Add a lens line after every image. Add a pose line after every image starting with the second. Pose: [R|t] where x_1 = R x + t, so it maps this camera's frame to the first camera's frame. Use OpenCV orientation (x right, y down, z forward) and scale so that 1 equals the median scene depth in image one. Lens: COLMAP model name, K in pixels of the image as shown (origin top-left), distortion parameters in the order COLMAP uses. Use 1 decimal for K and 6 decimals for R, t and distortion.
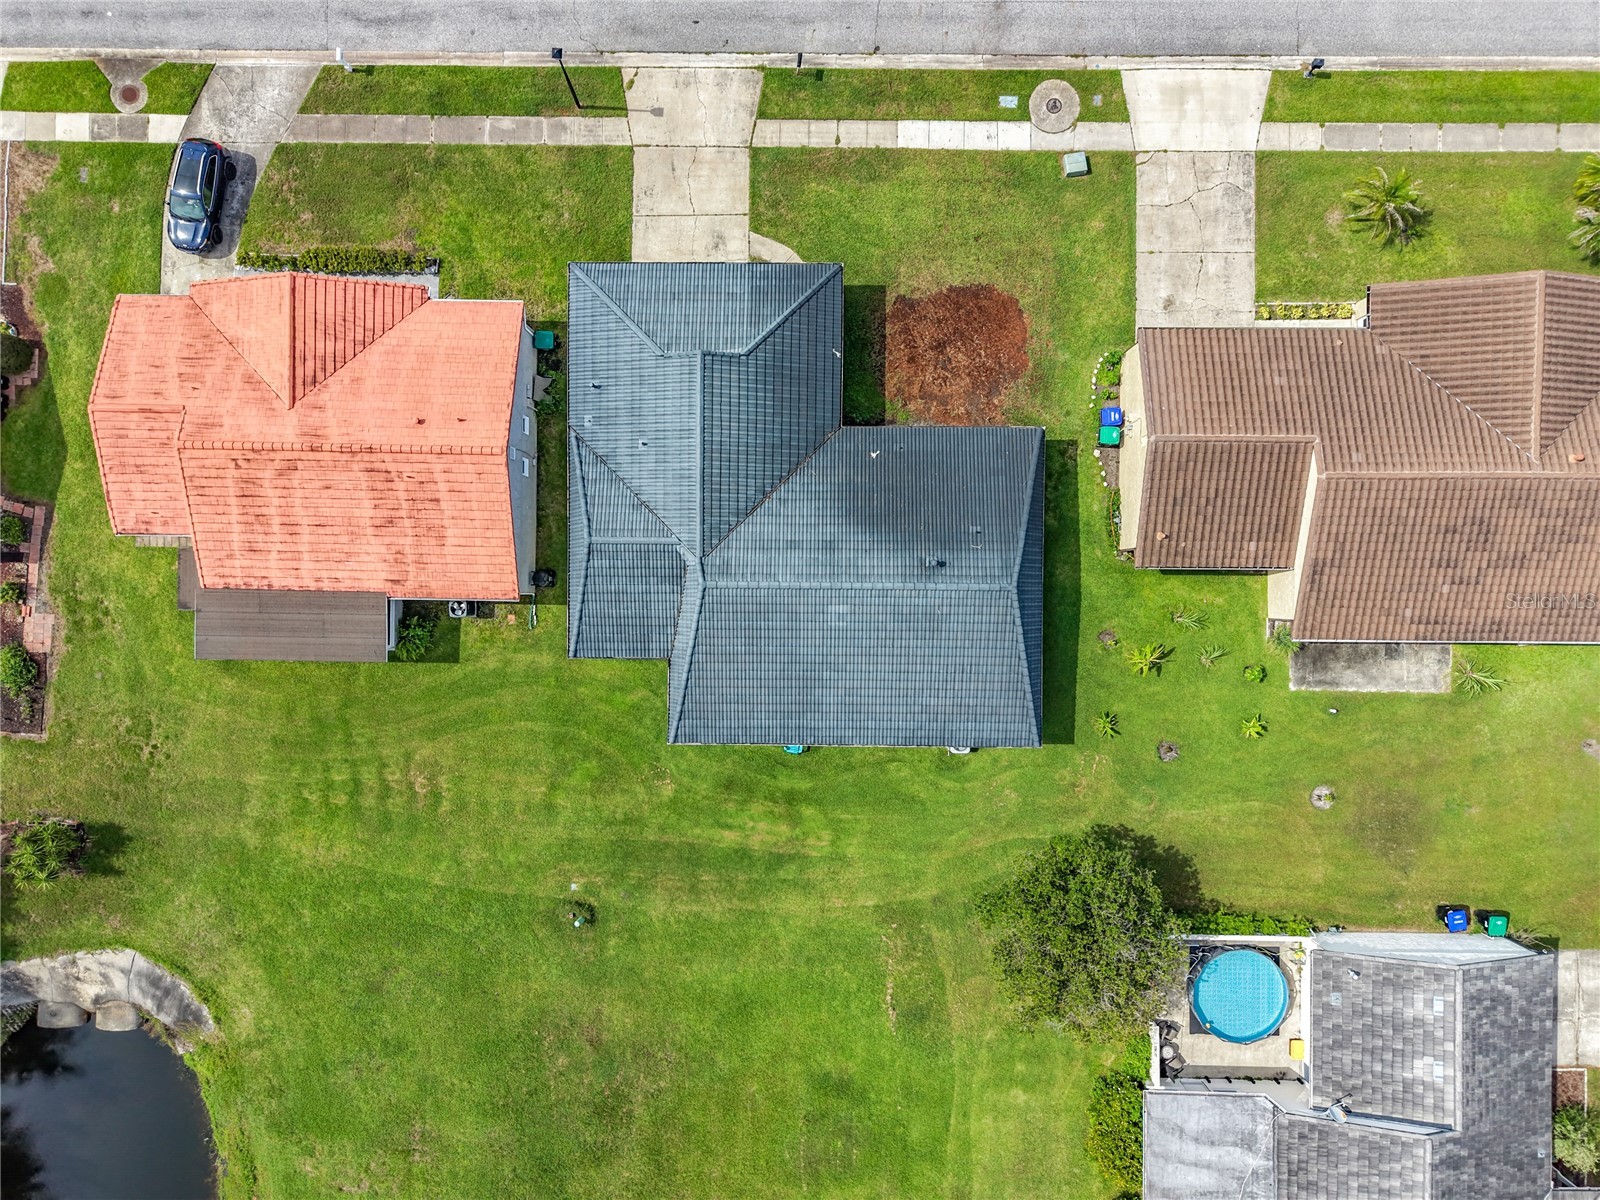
lens RADIAL K [[1097.7, 0, 798.9], [0, 1097.7, 610.1], [0, 0, 1]] dist [0.036109, -0.037229]
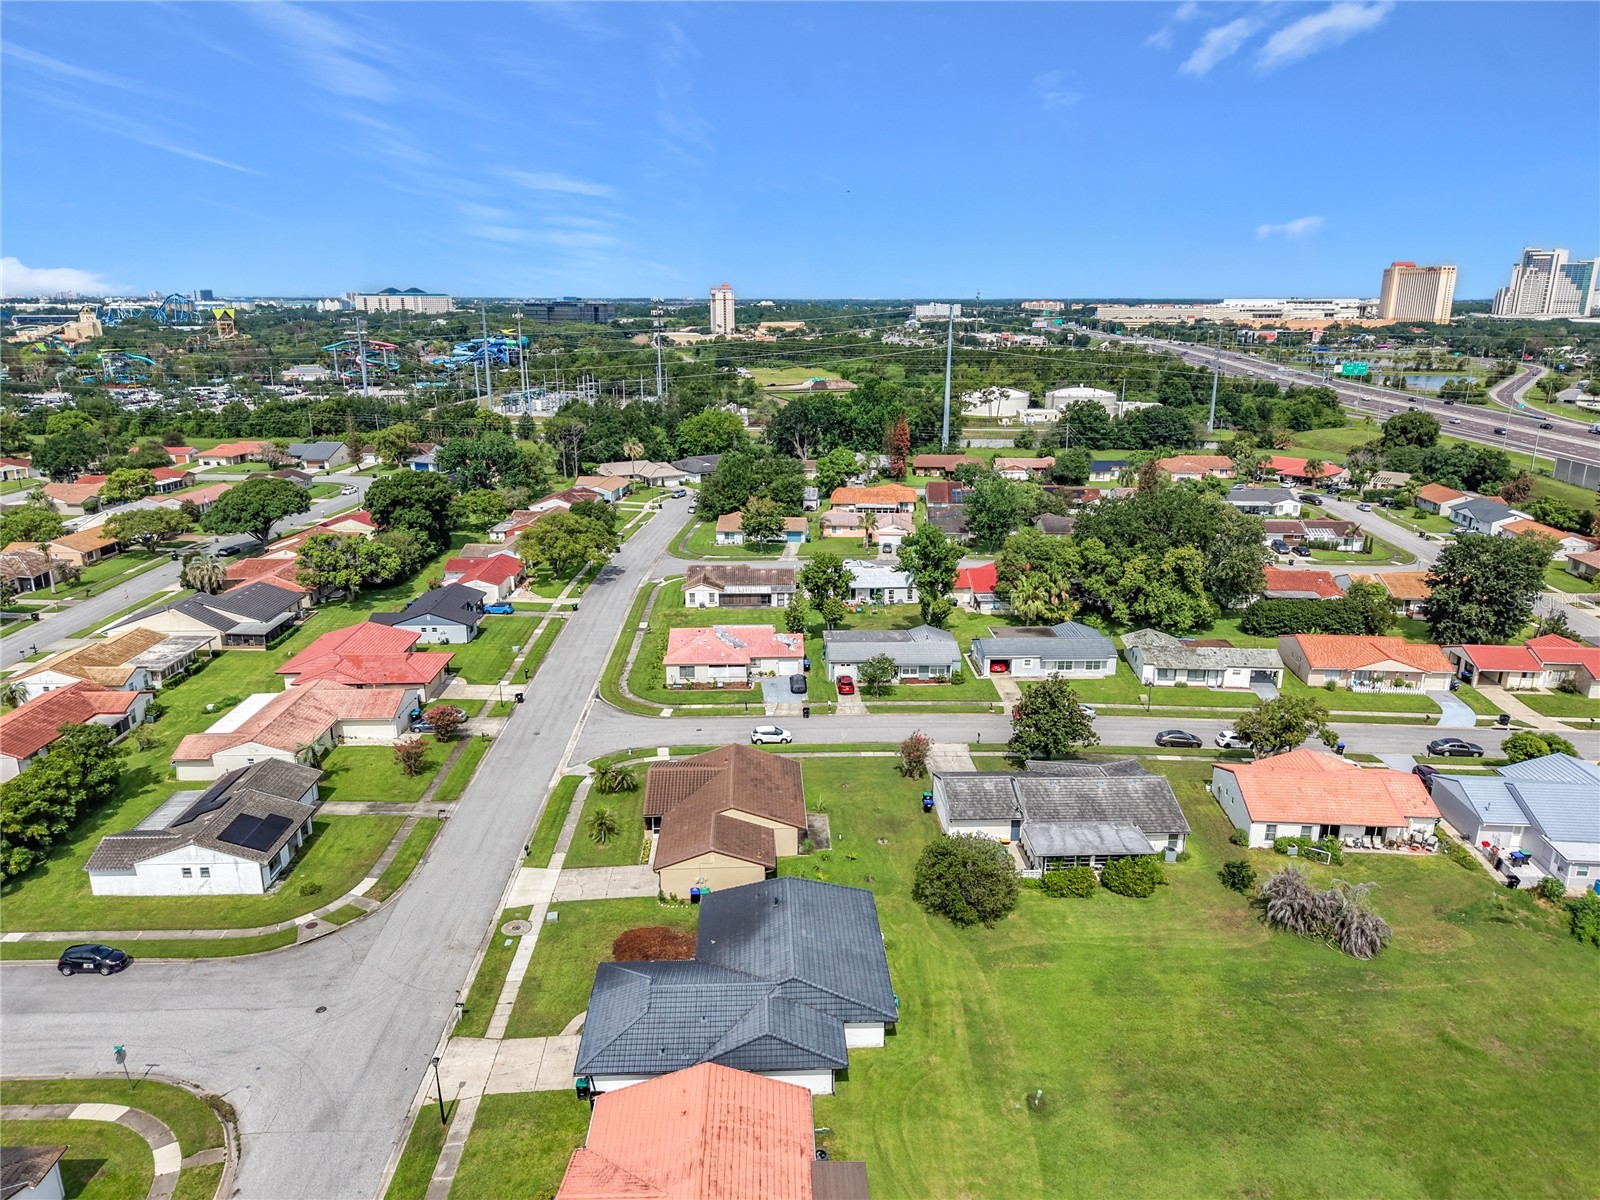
lens RADIAL K [[1068.9, 0, 805.8], [0, 1068.9, 637.8], [0, 0, 1]] dist [0.070453, -0.079789]
pose [[-0.054782, -0.293722, 0.954320, -1.315181], [0.998474, -0.022805, 0.050297, -0.067024], [0.006990, 0.955619, 0.294523, 0.044636]]
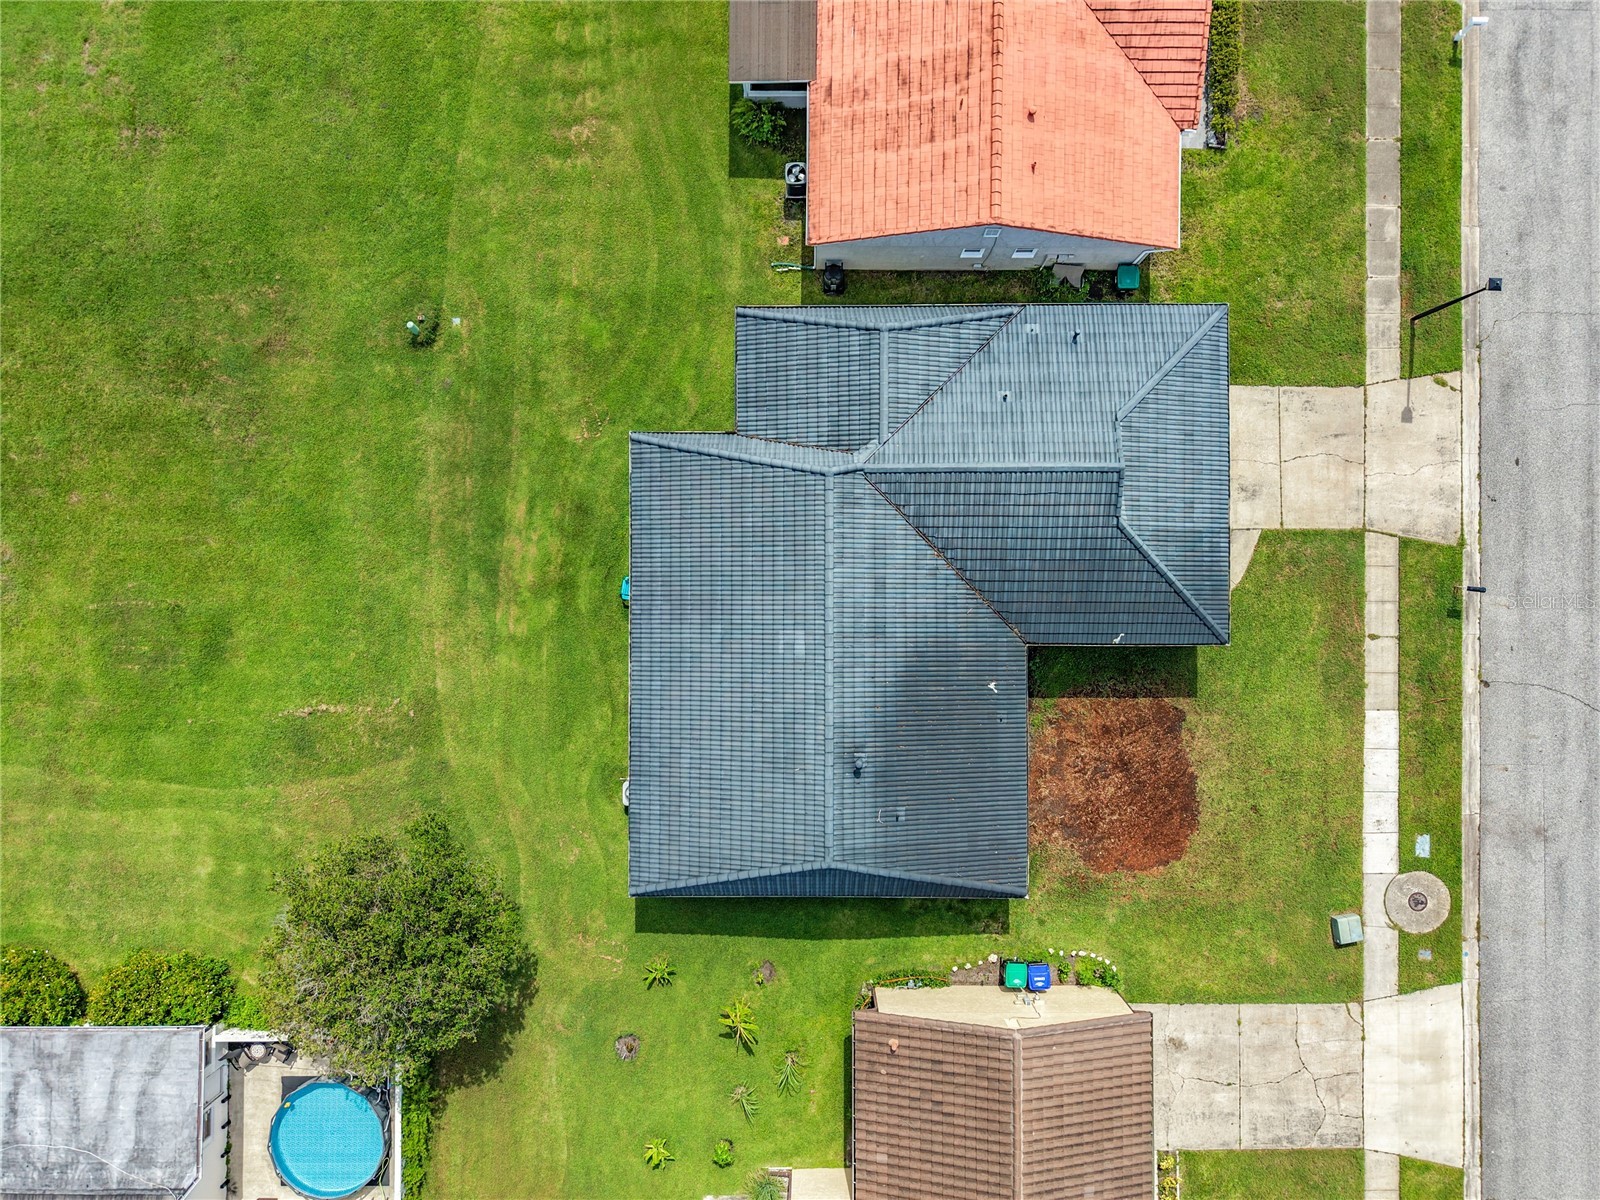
lens RADIAL K [[1073.3, 0, 788.2], [0, 1073.3, 600.6], [0, 0, 1]] dist [0.004931, -0.002053]
pose [[0.007772, 0.999963, 0.003587, 0.002138], [-0.999967, 0.007764, 0.002214, 0.004993], [0.002186, -0.003604, 0.999991, 0.206099]]
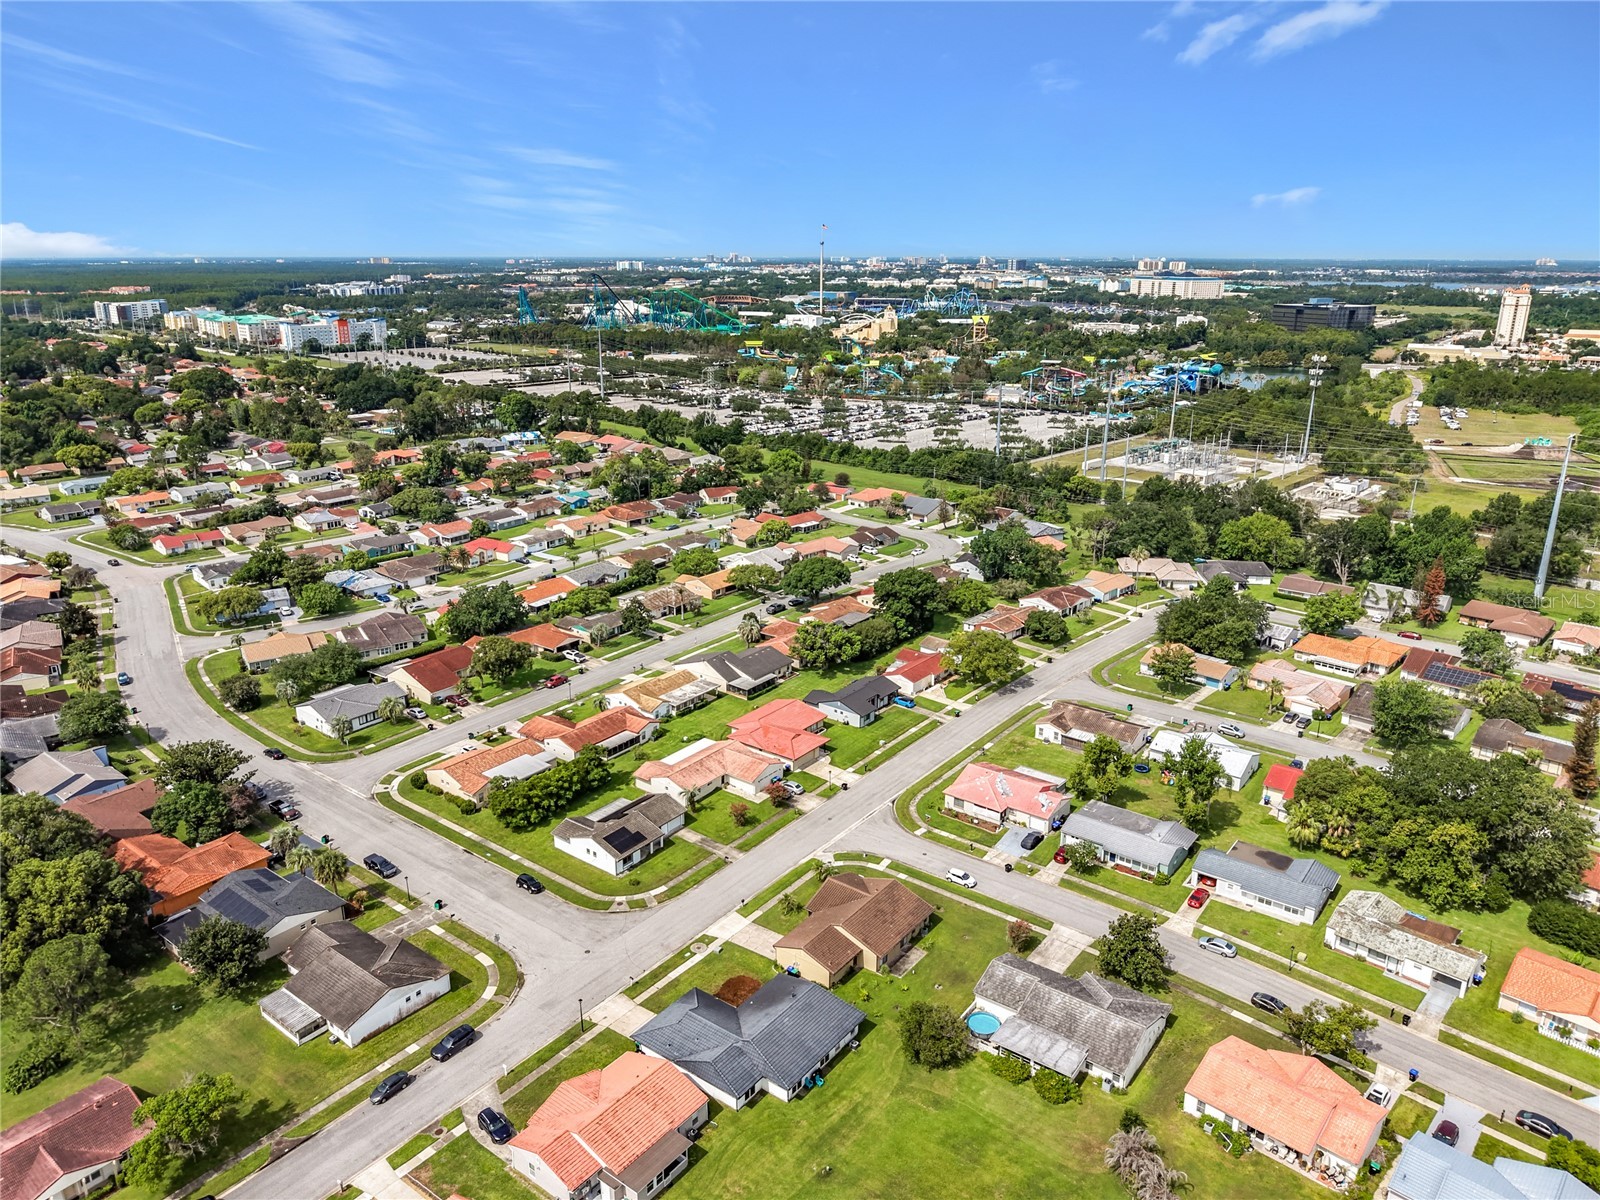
lens RADIAL K [[1108.0, 0, 800.0], [0, 1108.0, 600.0], [0, 0, 1]] dist [0.037492, -0.065441]
pose [[0.592612, -0.234571, 0.770576, -1.752846], [0.805487, 0.173723, -0.566578, 1.351818], [-0.000965, 0.956450, 0.291894, -0.823590]]
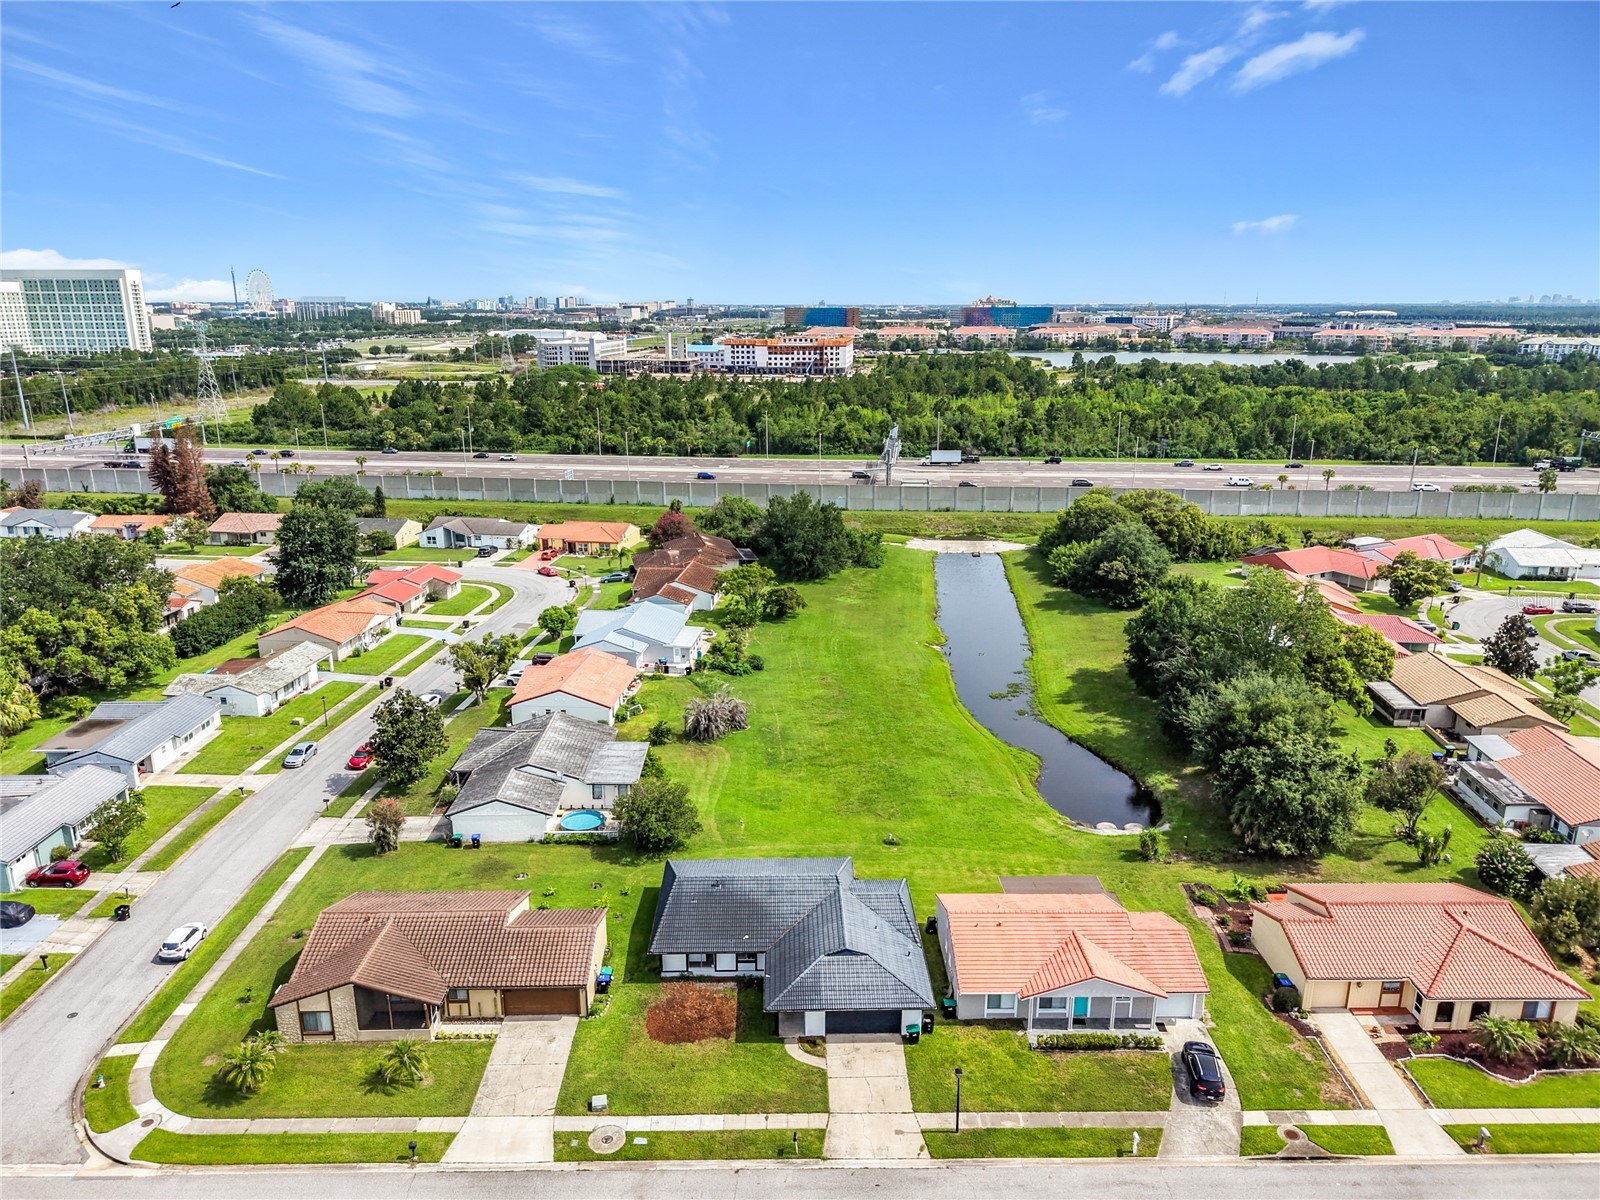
lens RADIAL K [[1073.3, 0, 788.2], [0, 1073.3, 600.6], [0, 0, 1]] dist [0.004931, -0.002053]
pose [[-0.999706, 0.018457, -0.015700, 0.017424], [-0.020185, -0.275818, 0.960998, -1.542691], [0.013407, 0.961033, 0.276110, 0.004490]]
